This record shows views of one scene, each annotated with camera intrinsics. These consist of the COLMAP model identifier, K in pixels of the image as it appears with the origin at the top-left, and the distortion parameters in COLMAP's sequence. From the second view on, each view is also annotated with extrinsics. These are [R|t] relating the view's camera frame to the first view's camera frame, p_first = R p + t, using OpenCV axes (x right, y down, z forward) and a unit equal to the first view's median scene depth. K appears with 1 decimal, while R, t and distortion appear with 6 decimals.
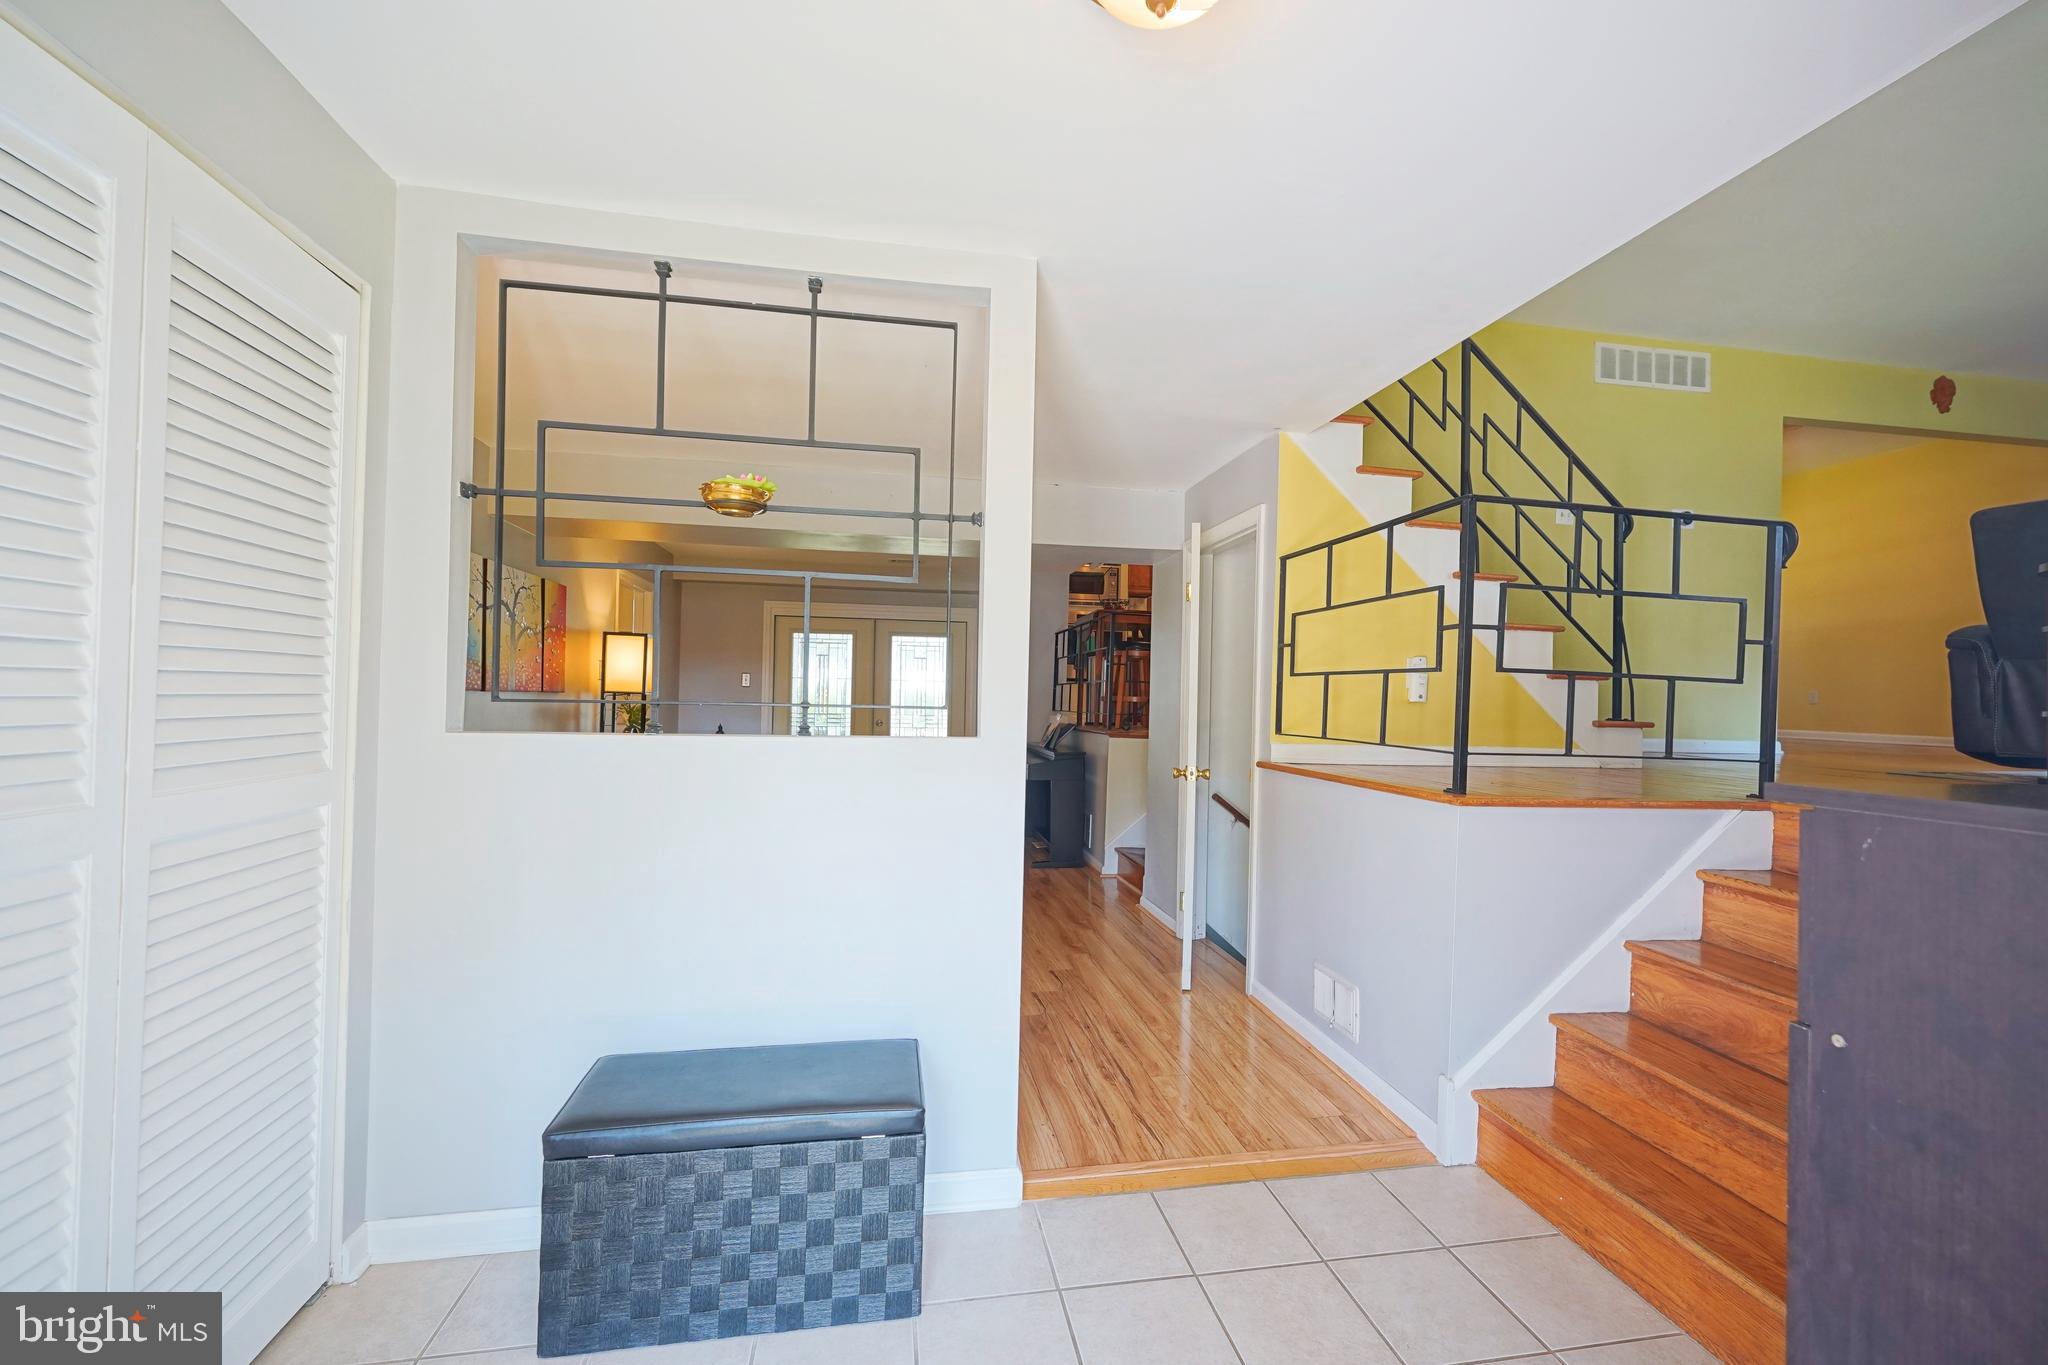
lens RADIAL K [[826.0, 0, 1025.8], [0, 826.0, 696.2], [0, 0, 1]] dist [-0.001060, -0.000391]
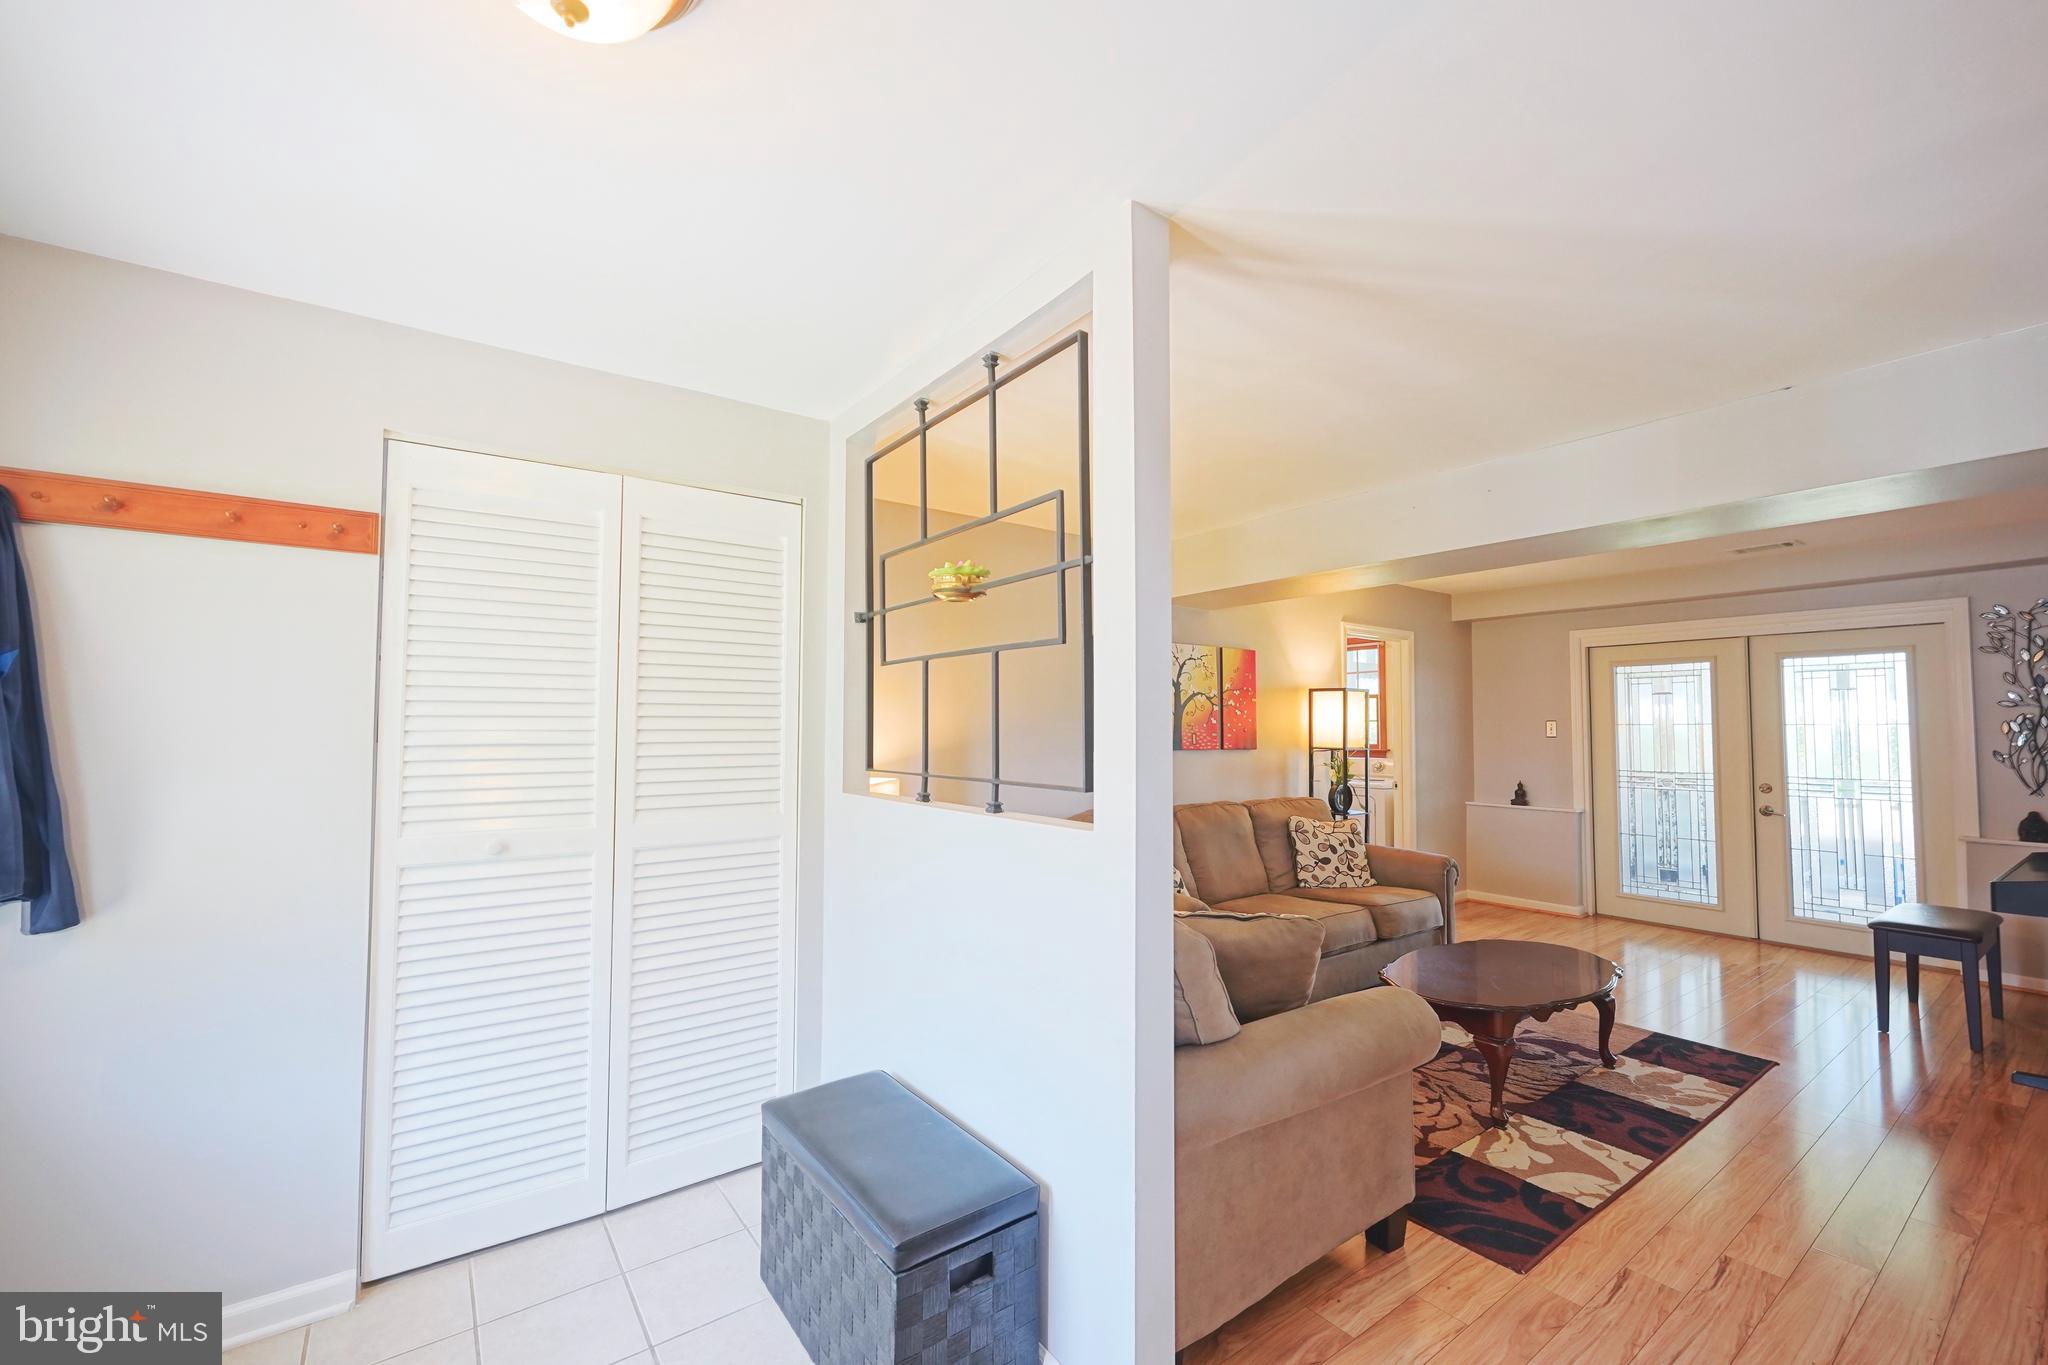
lens RADIAL K [[826.0, 0, 1028.1], [0, 826.0, 694.9], [0, 0, 1]] dist [-0.001060, -0.000391]
pose [[0.439127, -0.056643, -0.896638, 0.251744], [0.007530, 0.998208, -0.059371, -0.012494], [0.898394, 0.019320, 0.438766, 0.238062]]
